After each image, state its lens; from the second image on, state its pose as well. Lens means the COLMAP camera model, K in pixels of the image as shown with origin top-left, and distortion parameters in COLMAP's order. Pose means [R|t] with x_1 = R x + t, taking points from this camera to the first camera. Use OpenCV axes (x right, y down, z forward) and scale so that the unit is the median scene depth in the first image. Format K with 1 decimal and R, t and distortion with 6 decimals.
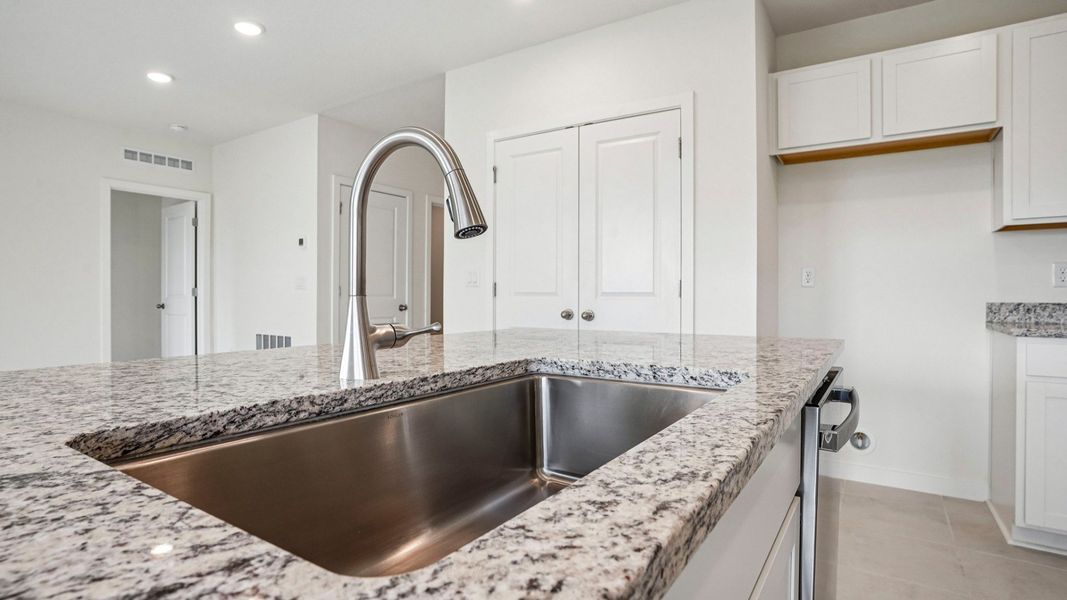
lens RADIAL K [[531.9, 0, 520.4], [0, 531.9, 300.2], [0, 0, 1]] dist [-0.057123, 0.022000]
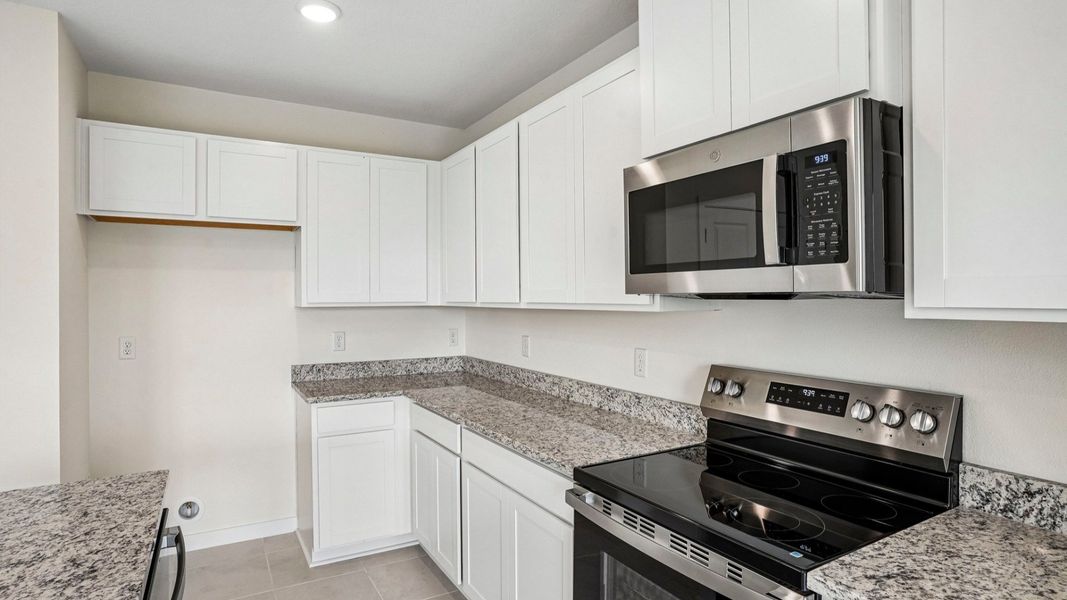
lens RADIAL K [[569.2, 0, 532.4], [0, 569.2, 299.4], [0, 0, 1]] dist [-0.023538, 0.005786]
pose [[0.427337, -0.010143, 0.904036, -0.034829], [0.012328, 0.999909, 0.005391, -0.132822], [-0.904008, 0.008841, 0.427423, -0.057461]]
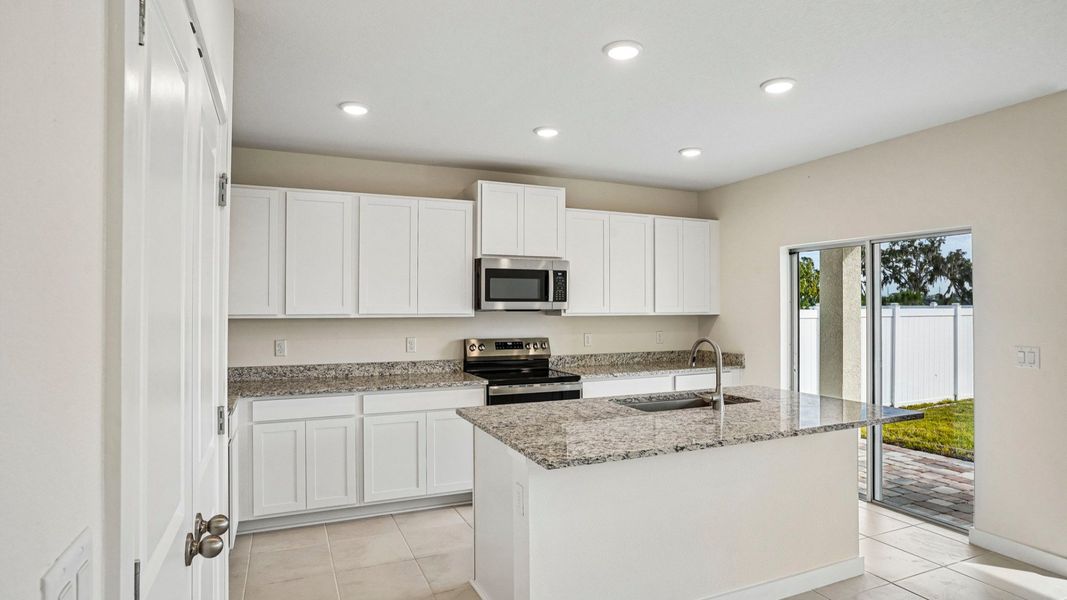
lens RADIAL K [[580.7, 0, 527.3], [0, 580.7, 297.7], [0, 0, 1]] dist [-0.047802, 0.003849]
pose [[-0.845627, 0.002994, 0.533766, -0.346328], [-0.000797, 0.999976, -0.006871, -0.154401], [-0.533773, -0.006235, -0.845605, 1.339877]]
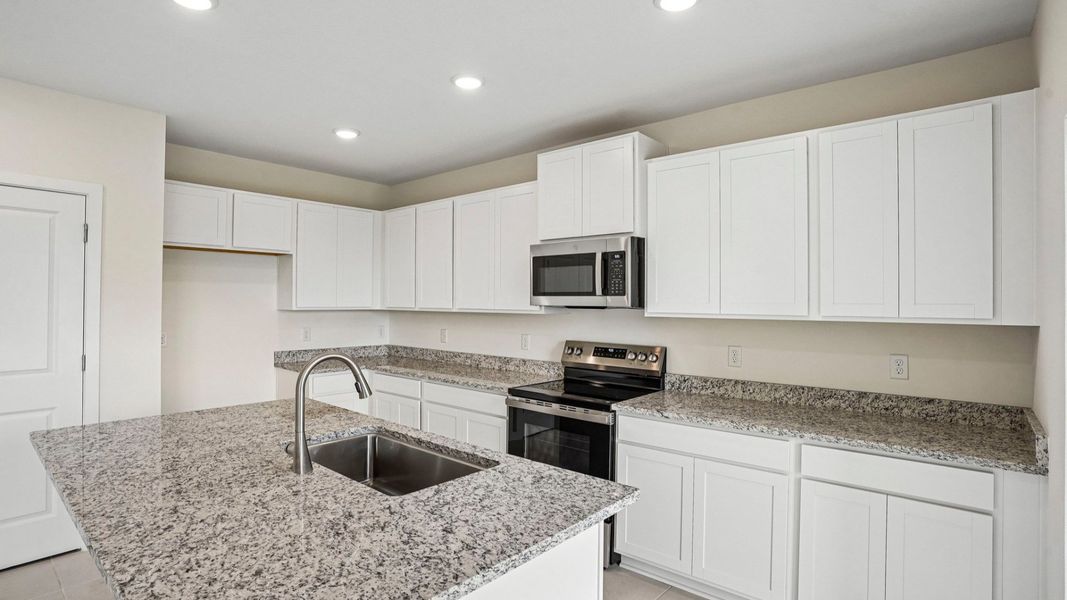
lens RADIAL K [[531.9, 0, 533.7], [0, 531.9, 299.0], [0, 0, 1]] dist [-0.057123, 0.022000]
pose [[0.120731, 0.001464, 0.992684, -0.613074], [-0.000568, 0.999999, -0.001405, -0.146398], [-0.992685, -0.000394, 0.120732, -0.036475]]
